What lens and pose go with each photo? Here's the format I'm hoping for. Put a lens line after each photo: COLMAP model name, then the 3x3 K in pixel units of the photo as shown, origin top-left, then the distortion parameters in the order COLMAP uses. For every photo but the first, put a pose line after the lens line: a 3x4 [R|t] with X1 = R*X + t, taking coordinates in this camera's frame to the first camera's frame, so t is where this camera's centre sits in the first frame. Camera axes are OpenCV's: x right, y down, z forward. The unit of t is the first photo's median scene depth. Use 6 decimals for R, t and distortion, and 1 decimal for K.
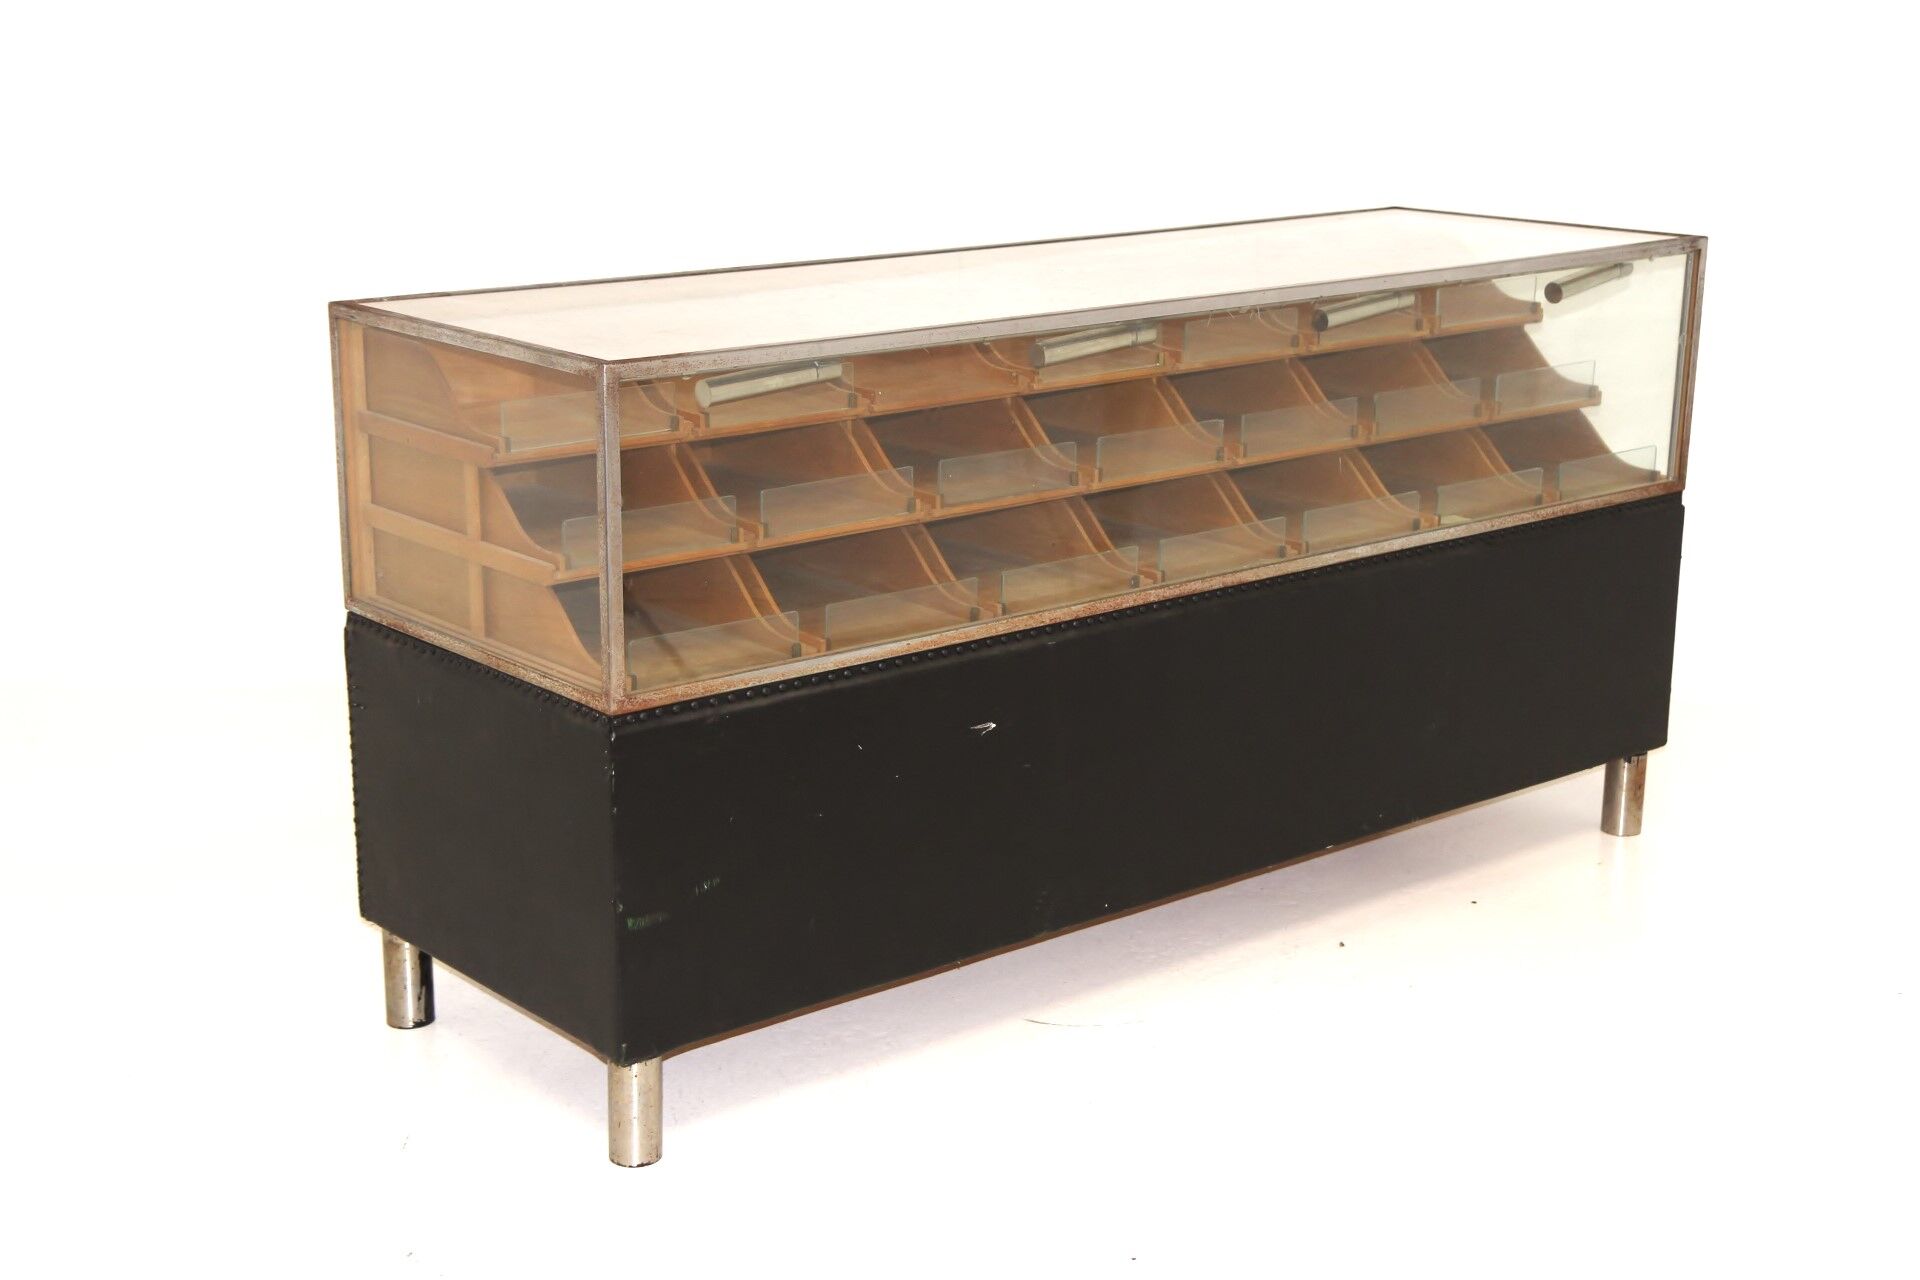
lens RADIAL K [[2696.7, 0, 960.0], [0, 2696.7, 640.0], [0, 0, 1]] dist [0.166866, -0.021661]
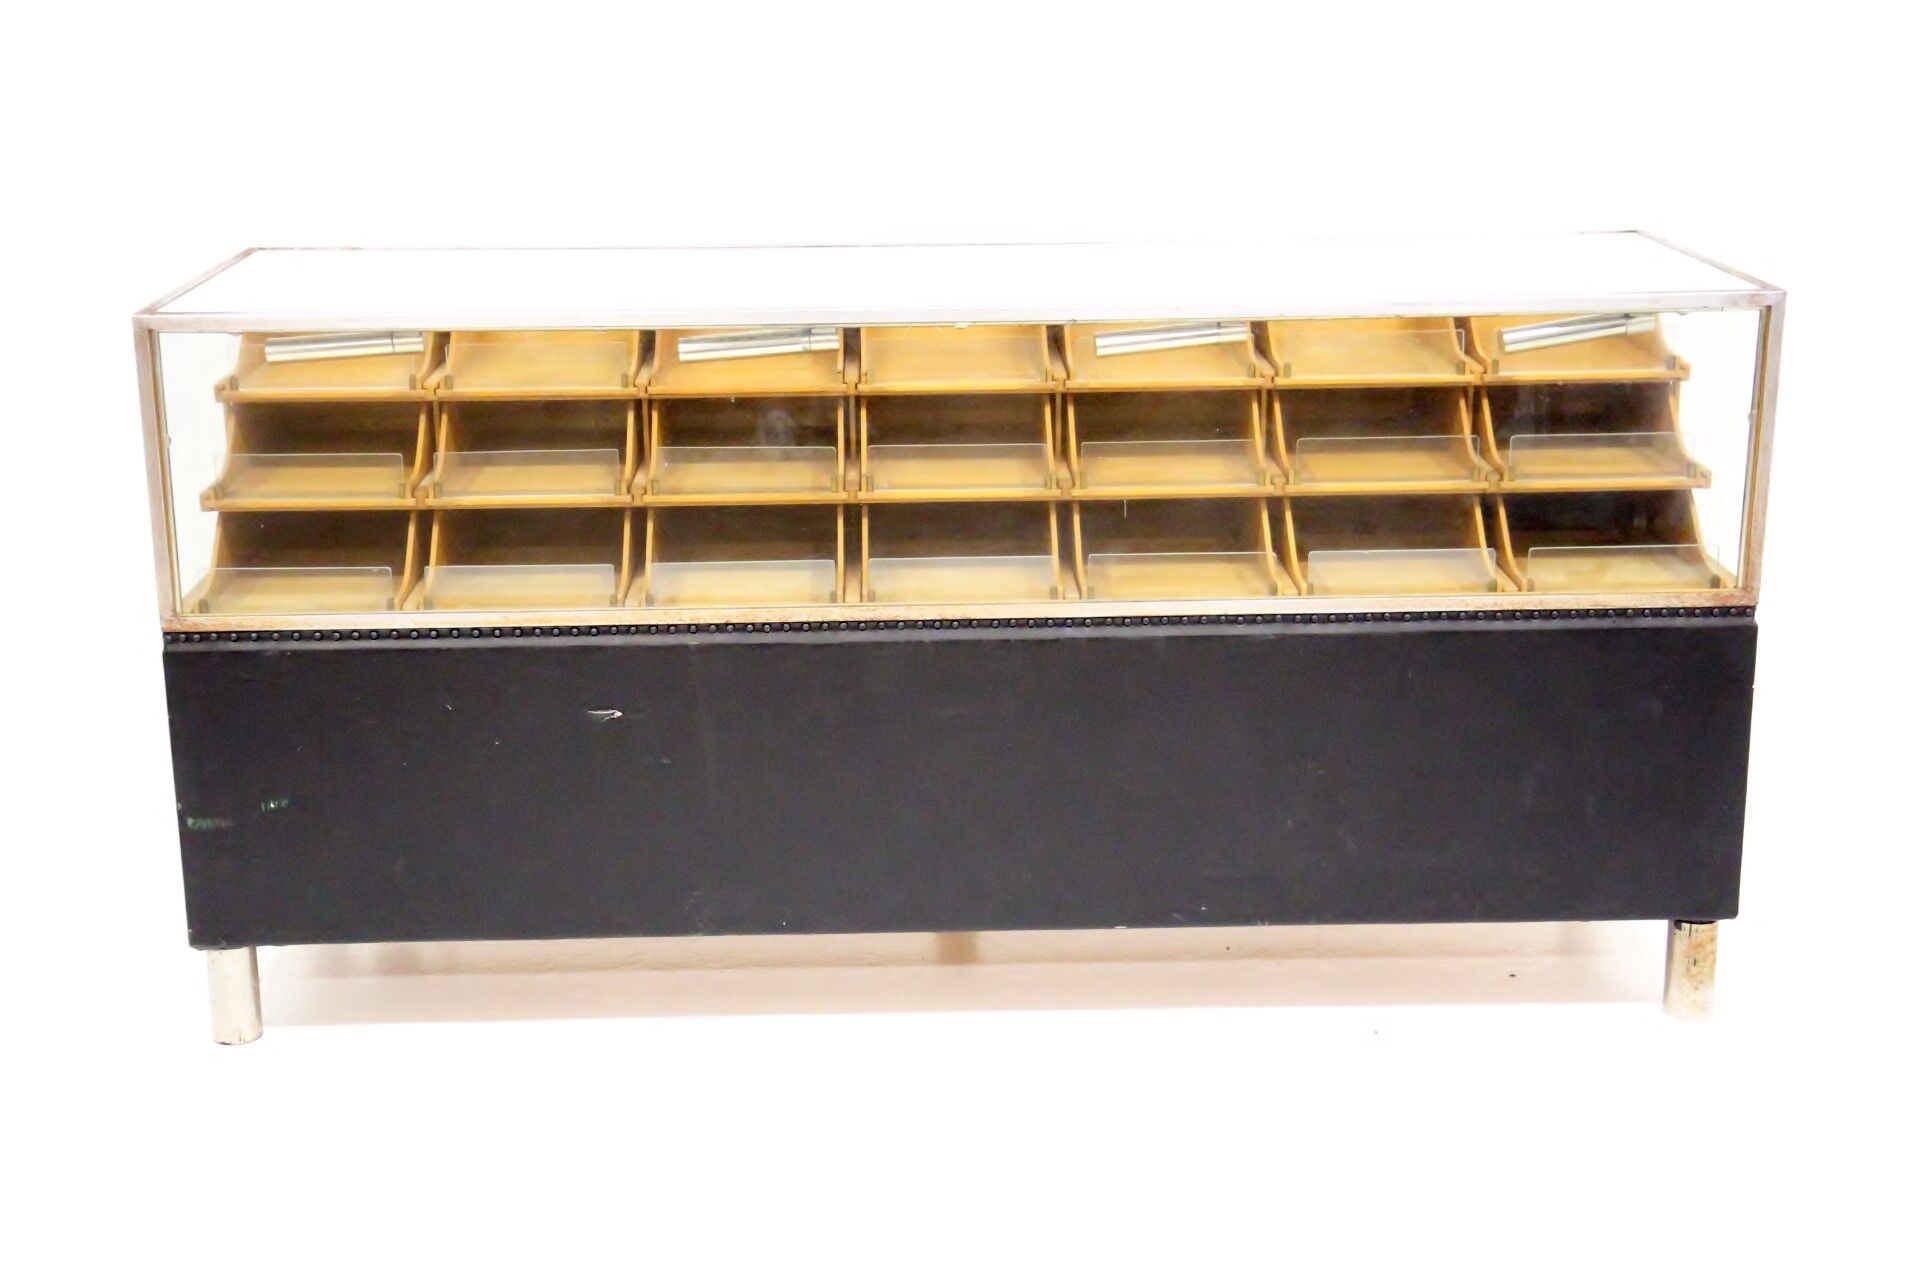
lens RADIAL K [[2696.7, 0, 960.0], [0, 2696.7, 640.0], [0, 0, 1]] dist [0.166866, -0.021661]
pose [[0.787007, 0.177629, -0.590820, 0.574429], [-0.147151, 0.984062, 0.099843, -0.093511], [0.599138, 0.008363, 0.800602, 0.224347]]
